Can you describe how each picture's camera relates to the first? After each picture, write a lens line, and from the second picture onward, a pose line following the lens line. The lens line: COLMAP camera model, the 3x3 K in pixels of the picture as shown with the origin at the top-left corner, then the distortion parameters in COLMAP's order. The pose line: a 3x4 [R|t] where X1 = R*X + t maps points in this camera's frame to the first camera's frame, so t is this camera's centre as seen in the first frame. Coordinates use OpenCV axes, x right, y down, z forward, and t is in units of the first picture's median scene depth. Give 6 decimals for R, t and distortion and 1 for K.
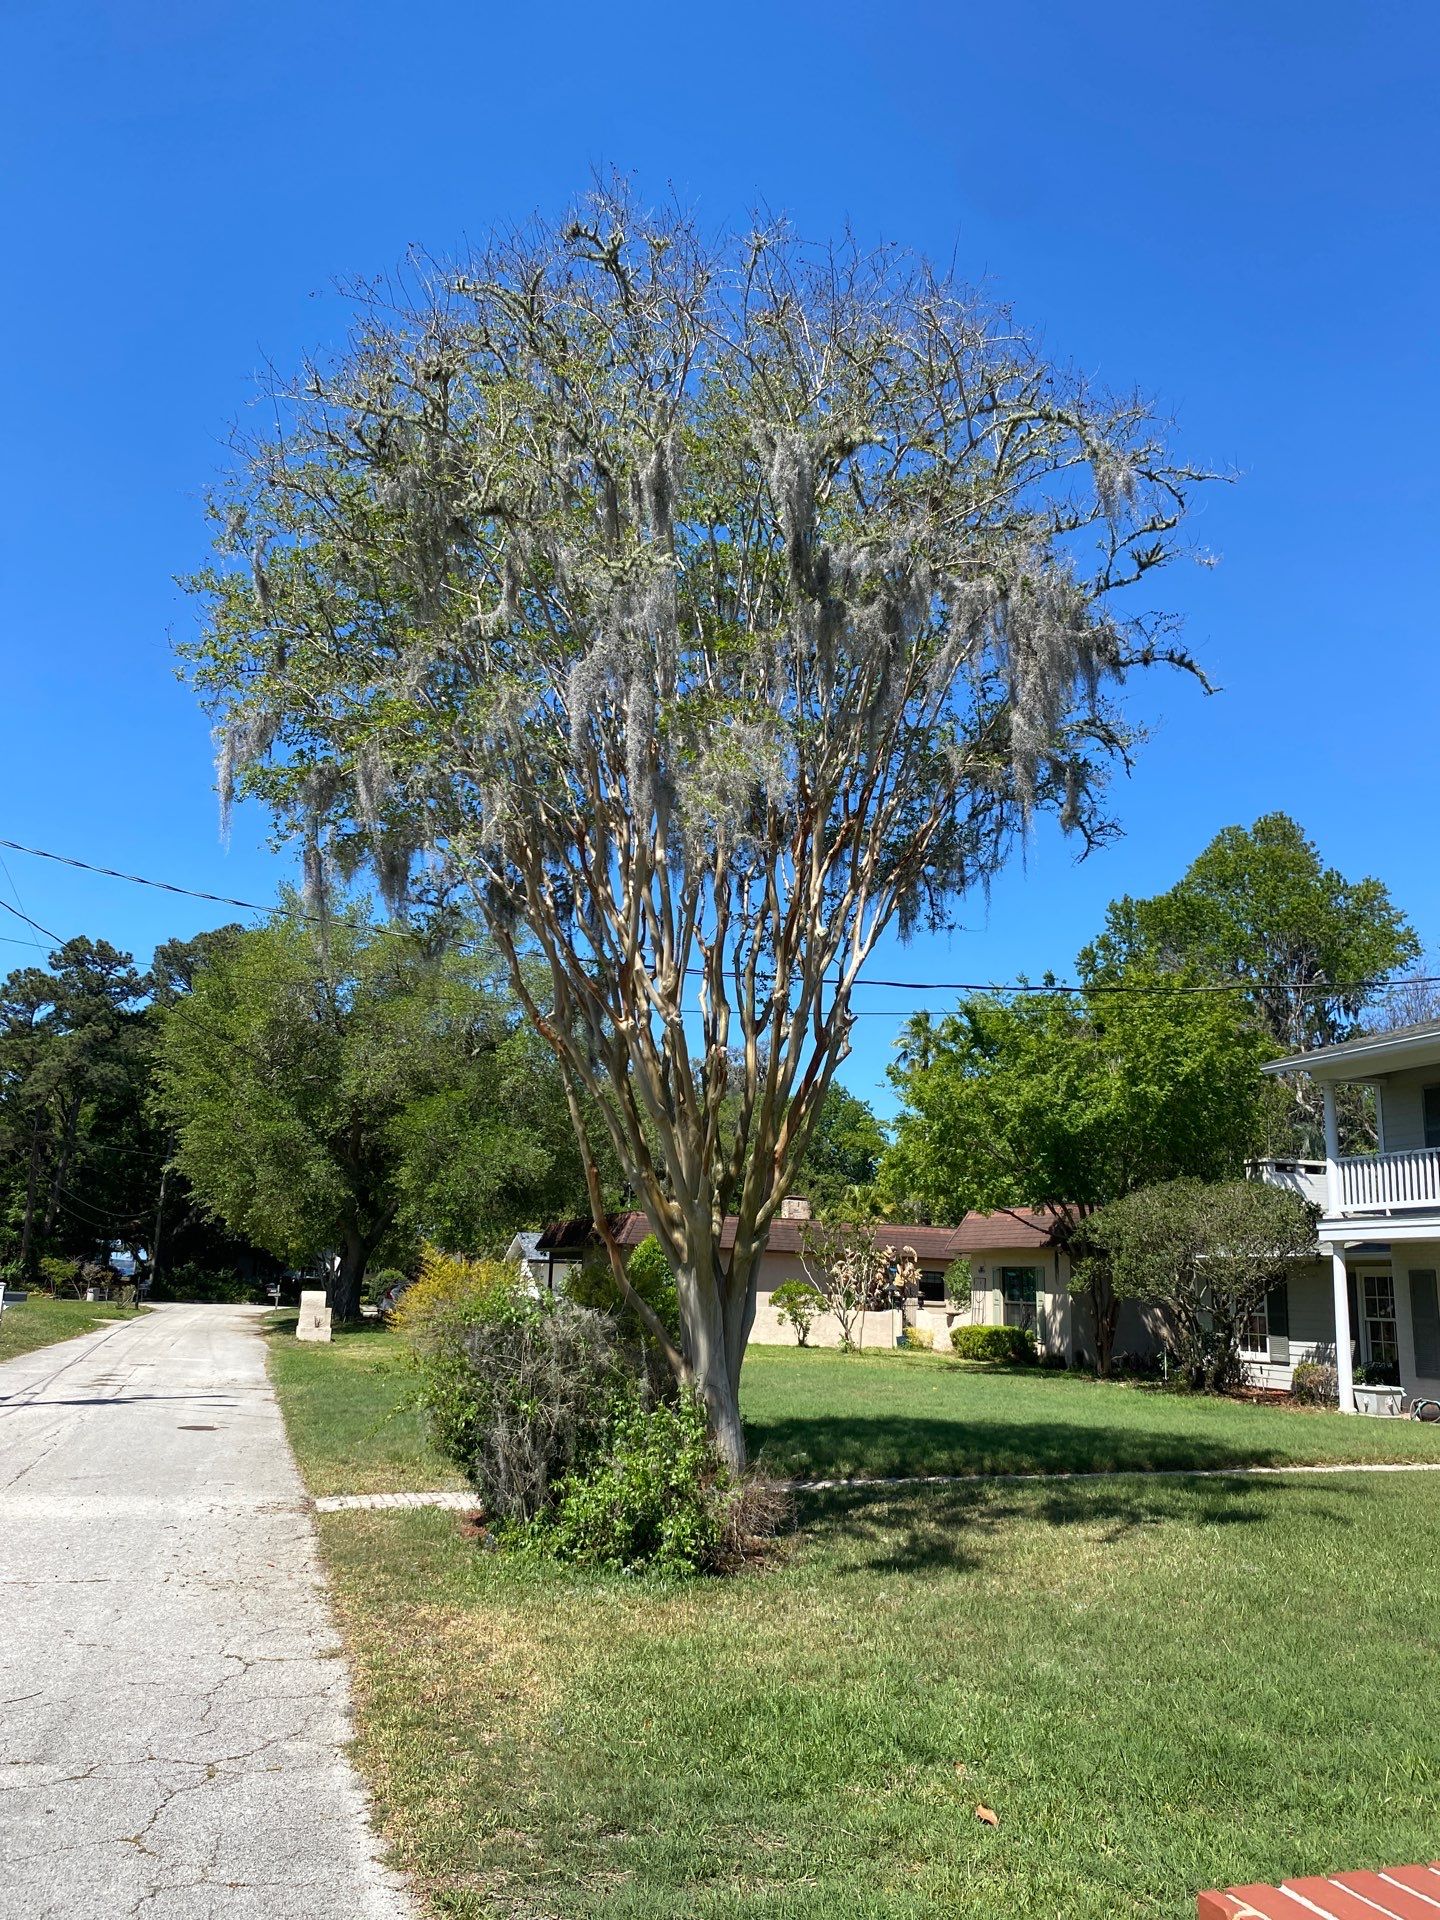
lens RADIAL K [[1406.9, 0, 720.1], [0, 1406.9, 938.3], [0, 0, 1]] dist [0.002312, 0.001144]
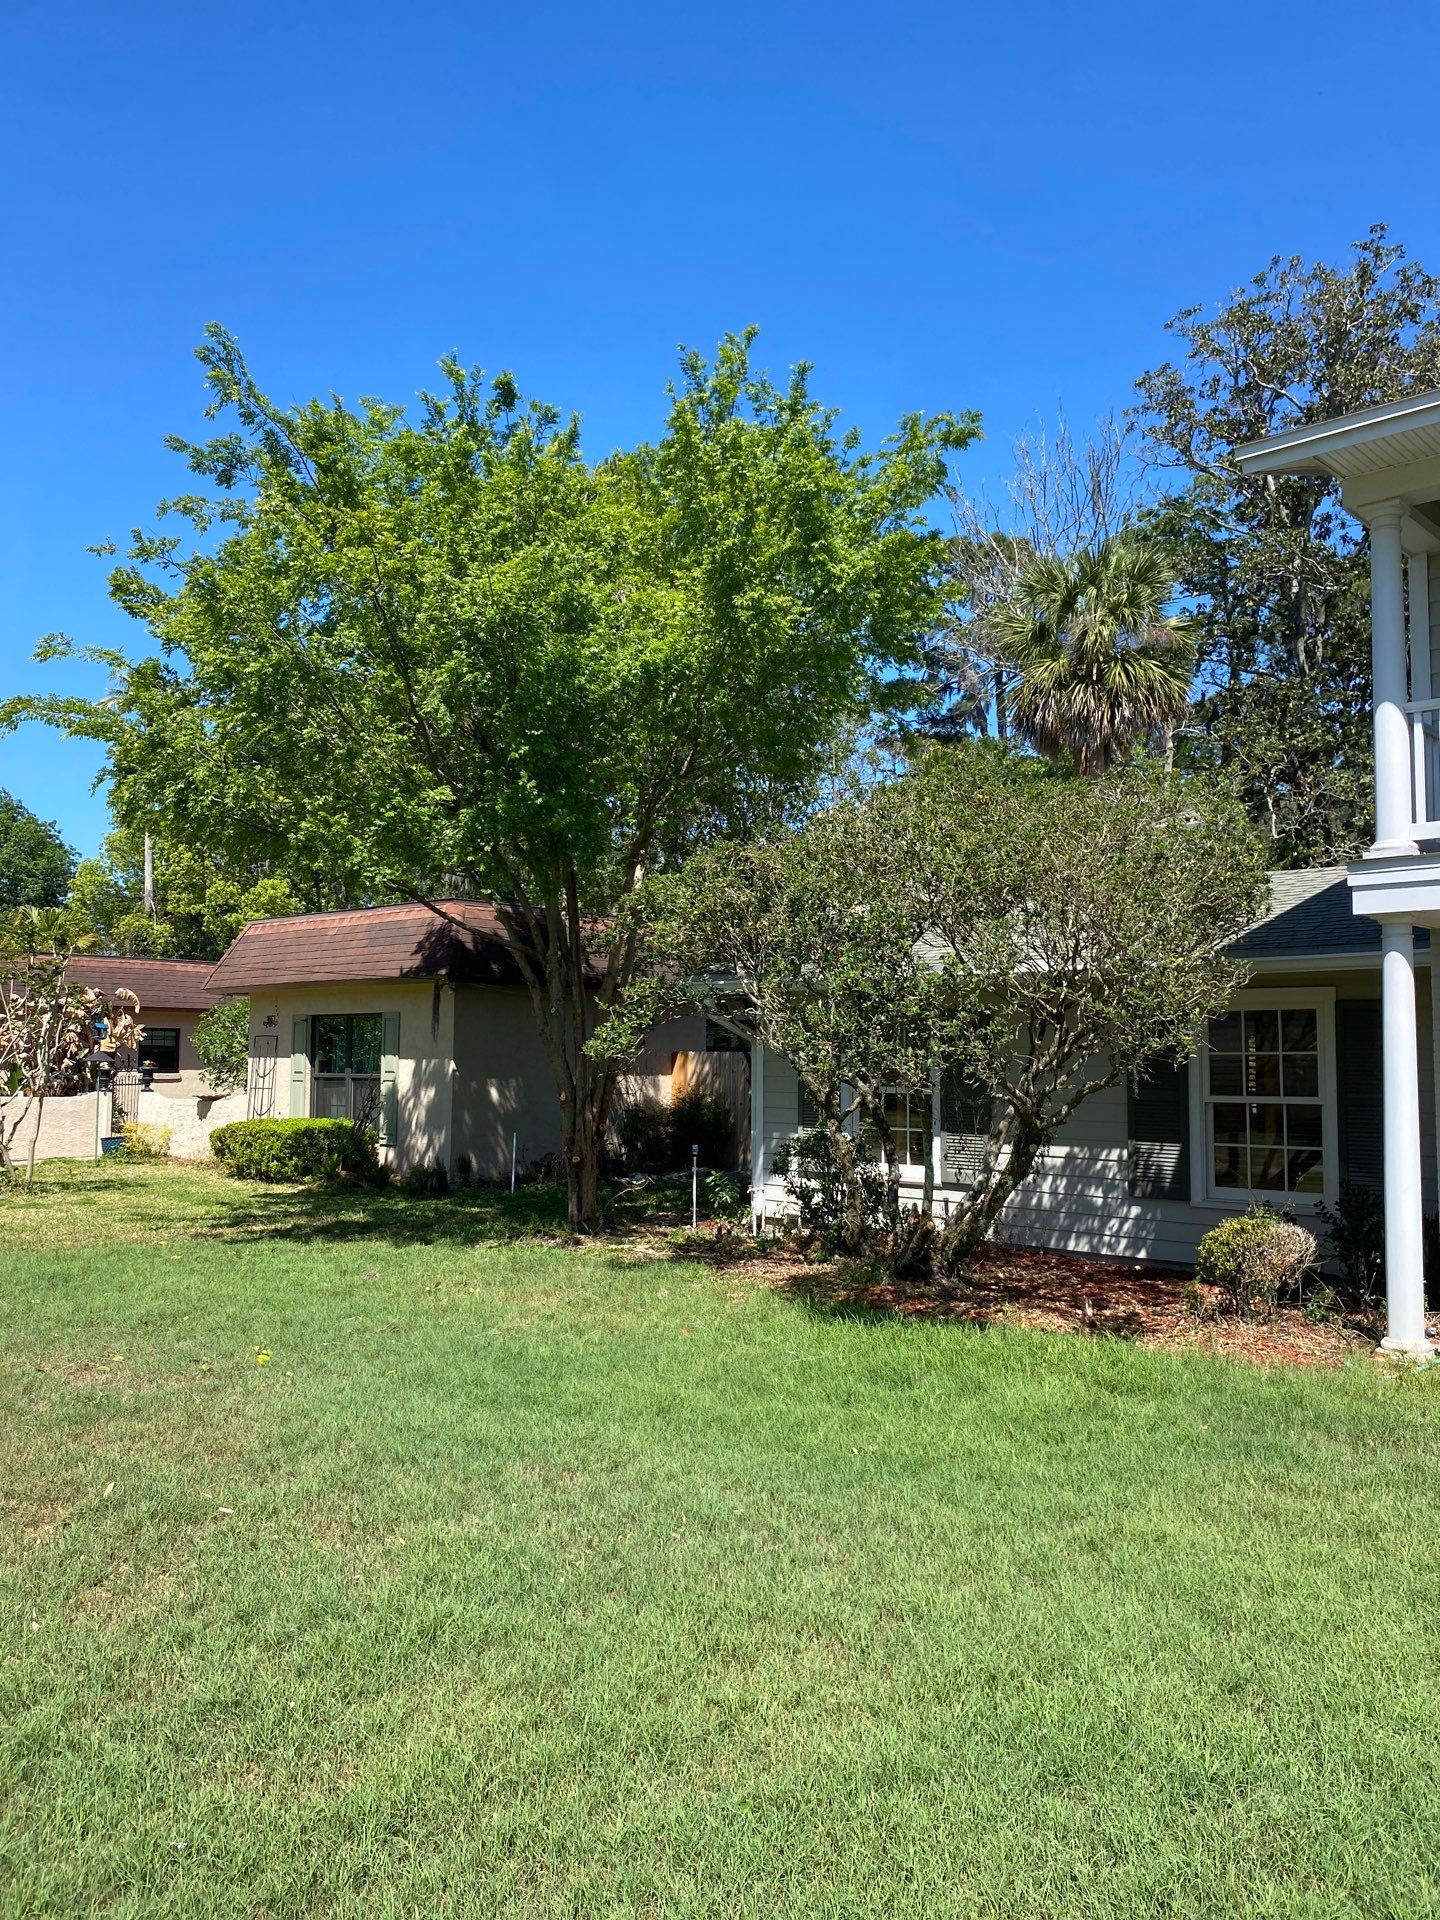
lens RADIAL K [[1406.9, 0, 720.1], [0, 1406.9, 938.3], [0, 0, 1]] dist [0.002312, 0.001144]
pose [[0.854353, 0.008990, 0.519615, 0.045940], [-0.096468, 0.985217, 0.141568, 0.106991], [-0.510661, -0.171075, 0.842590, 0.443886]]
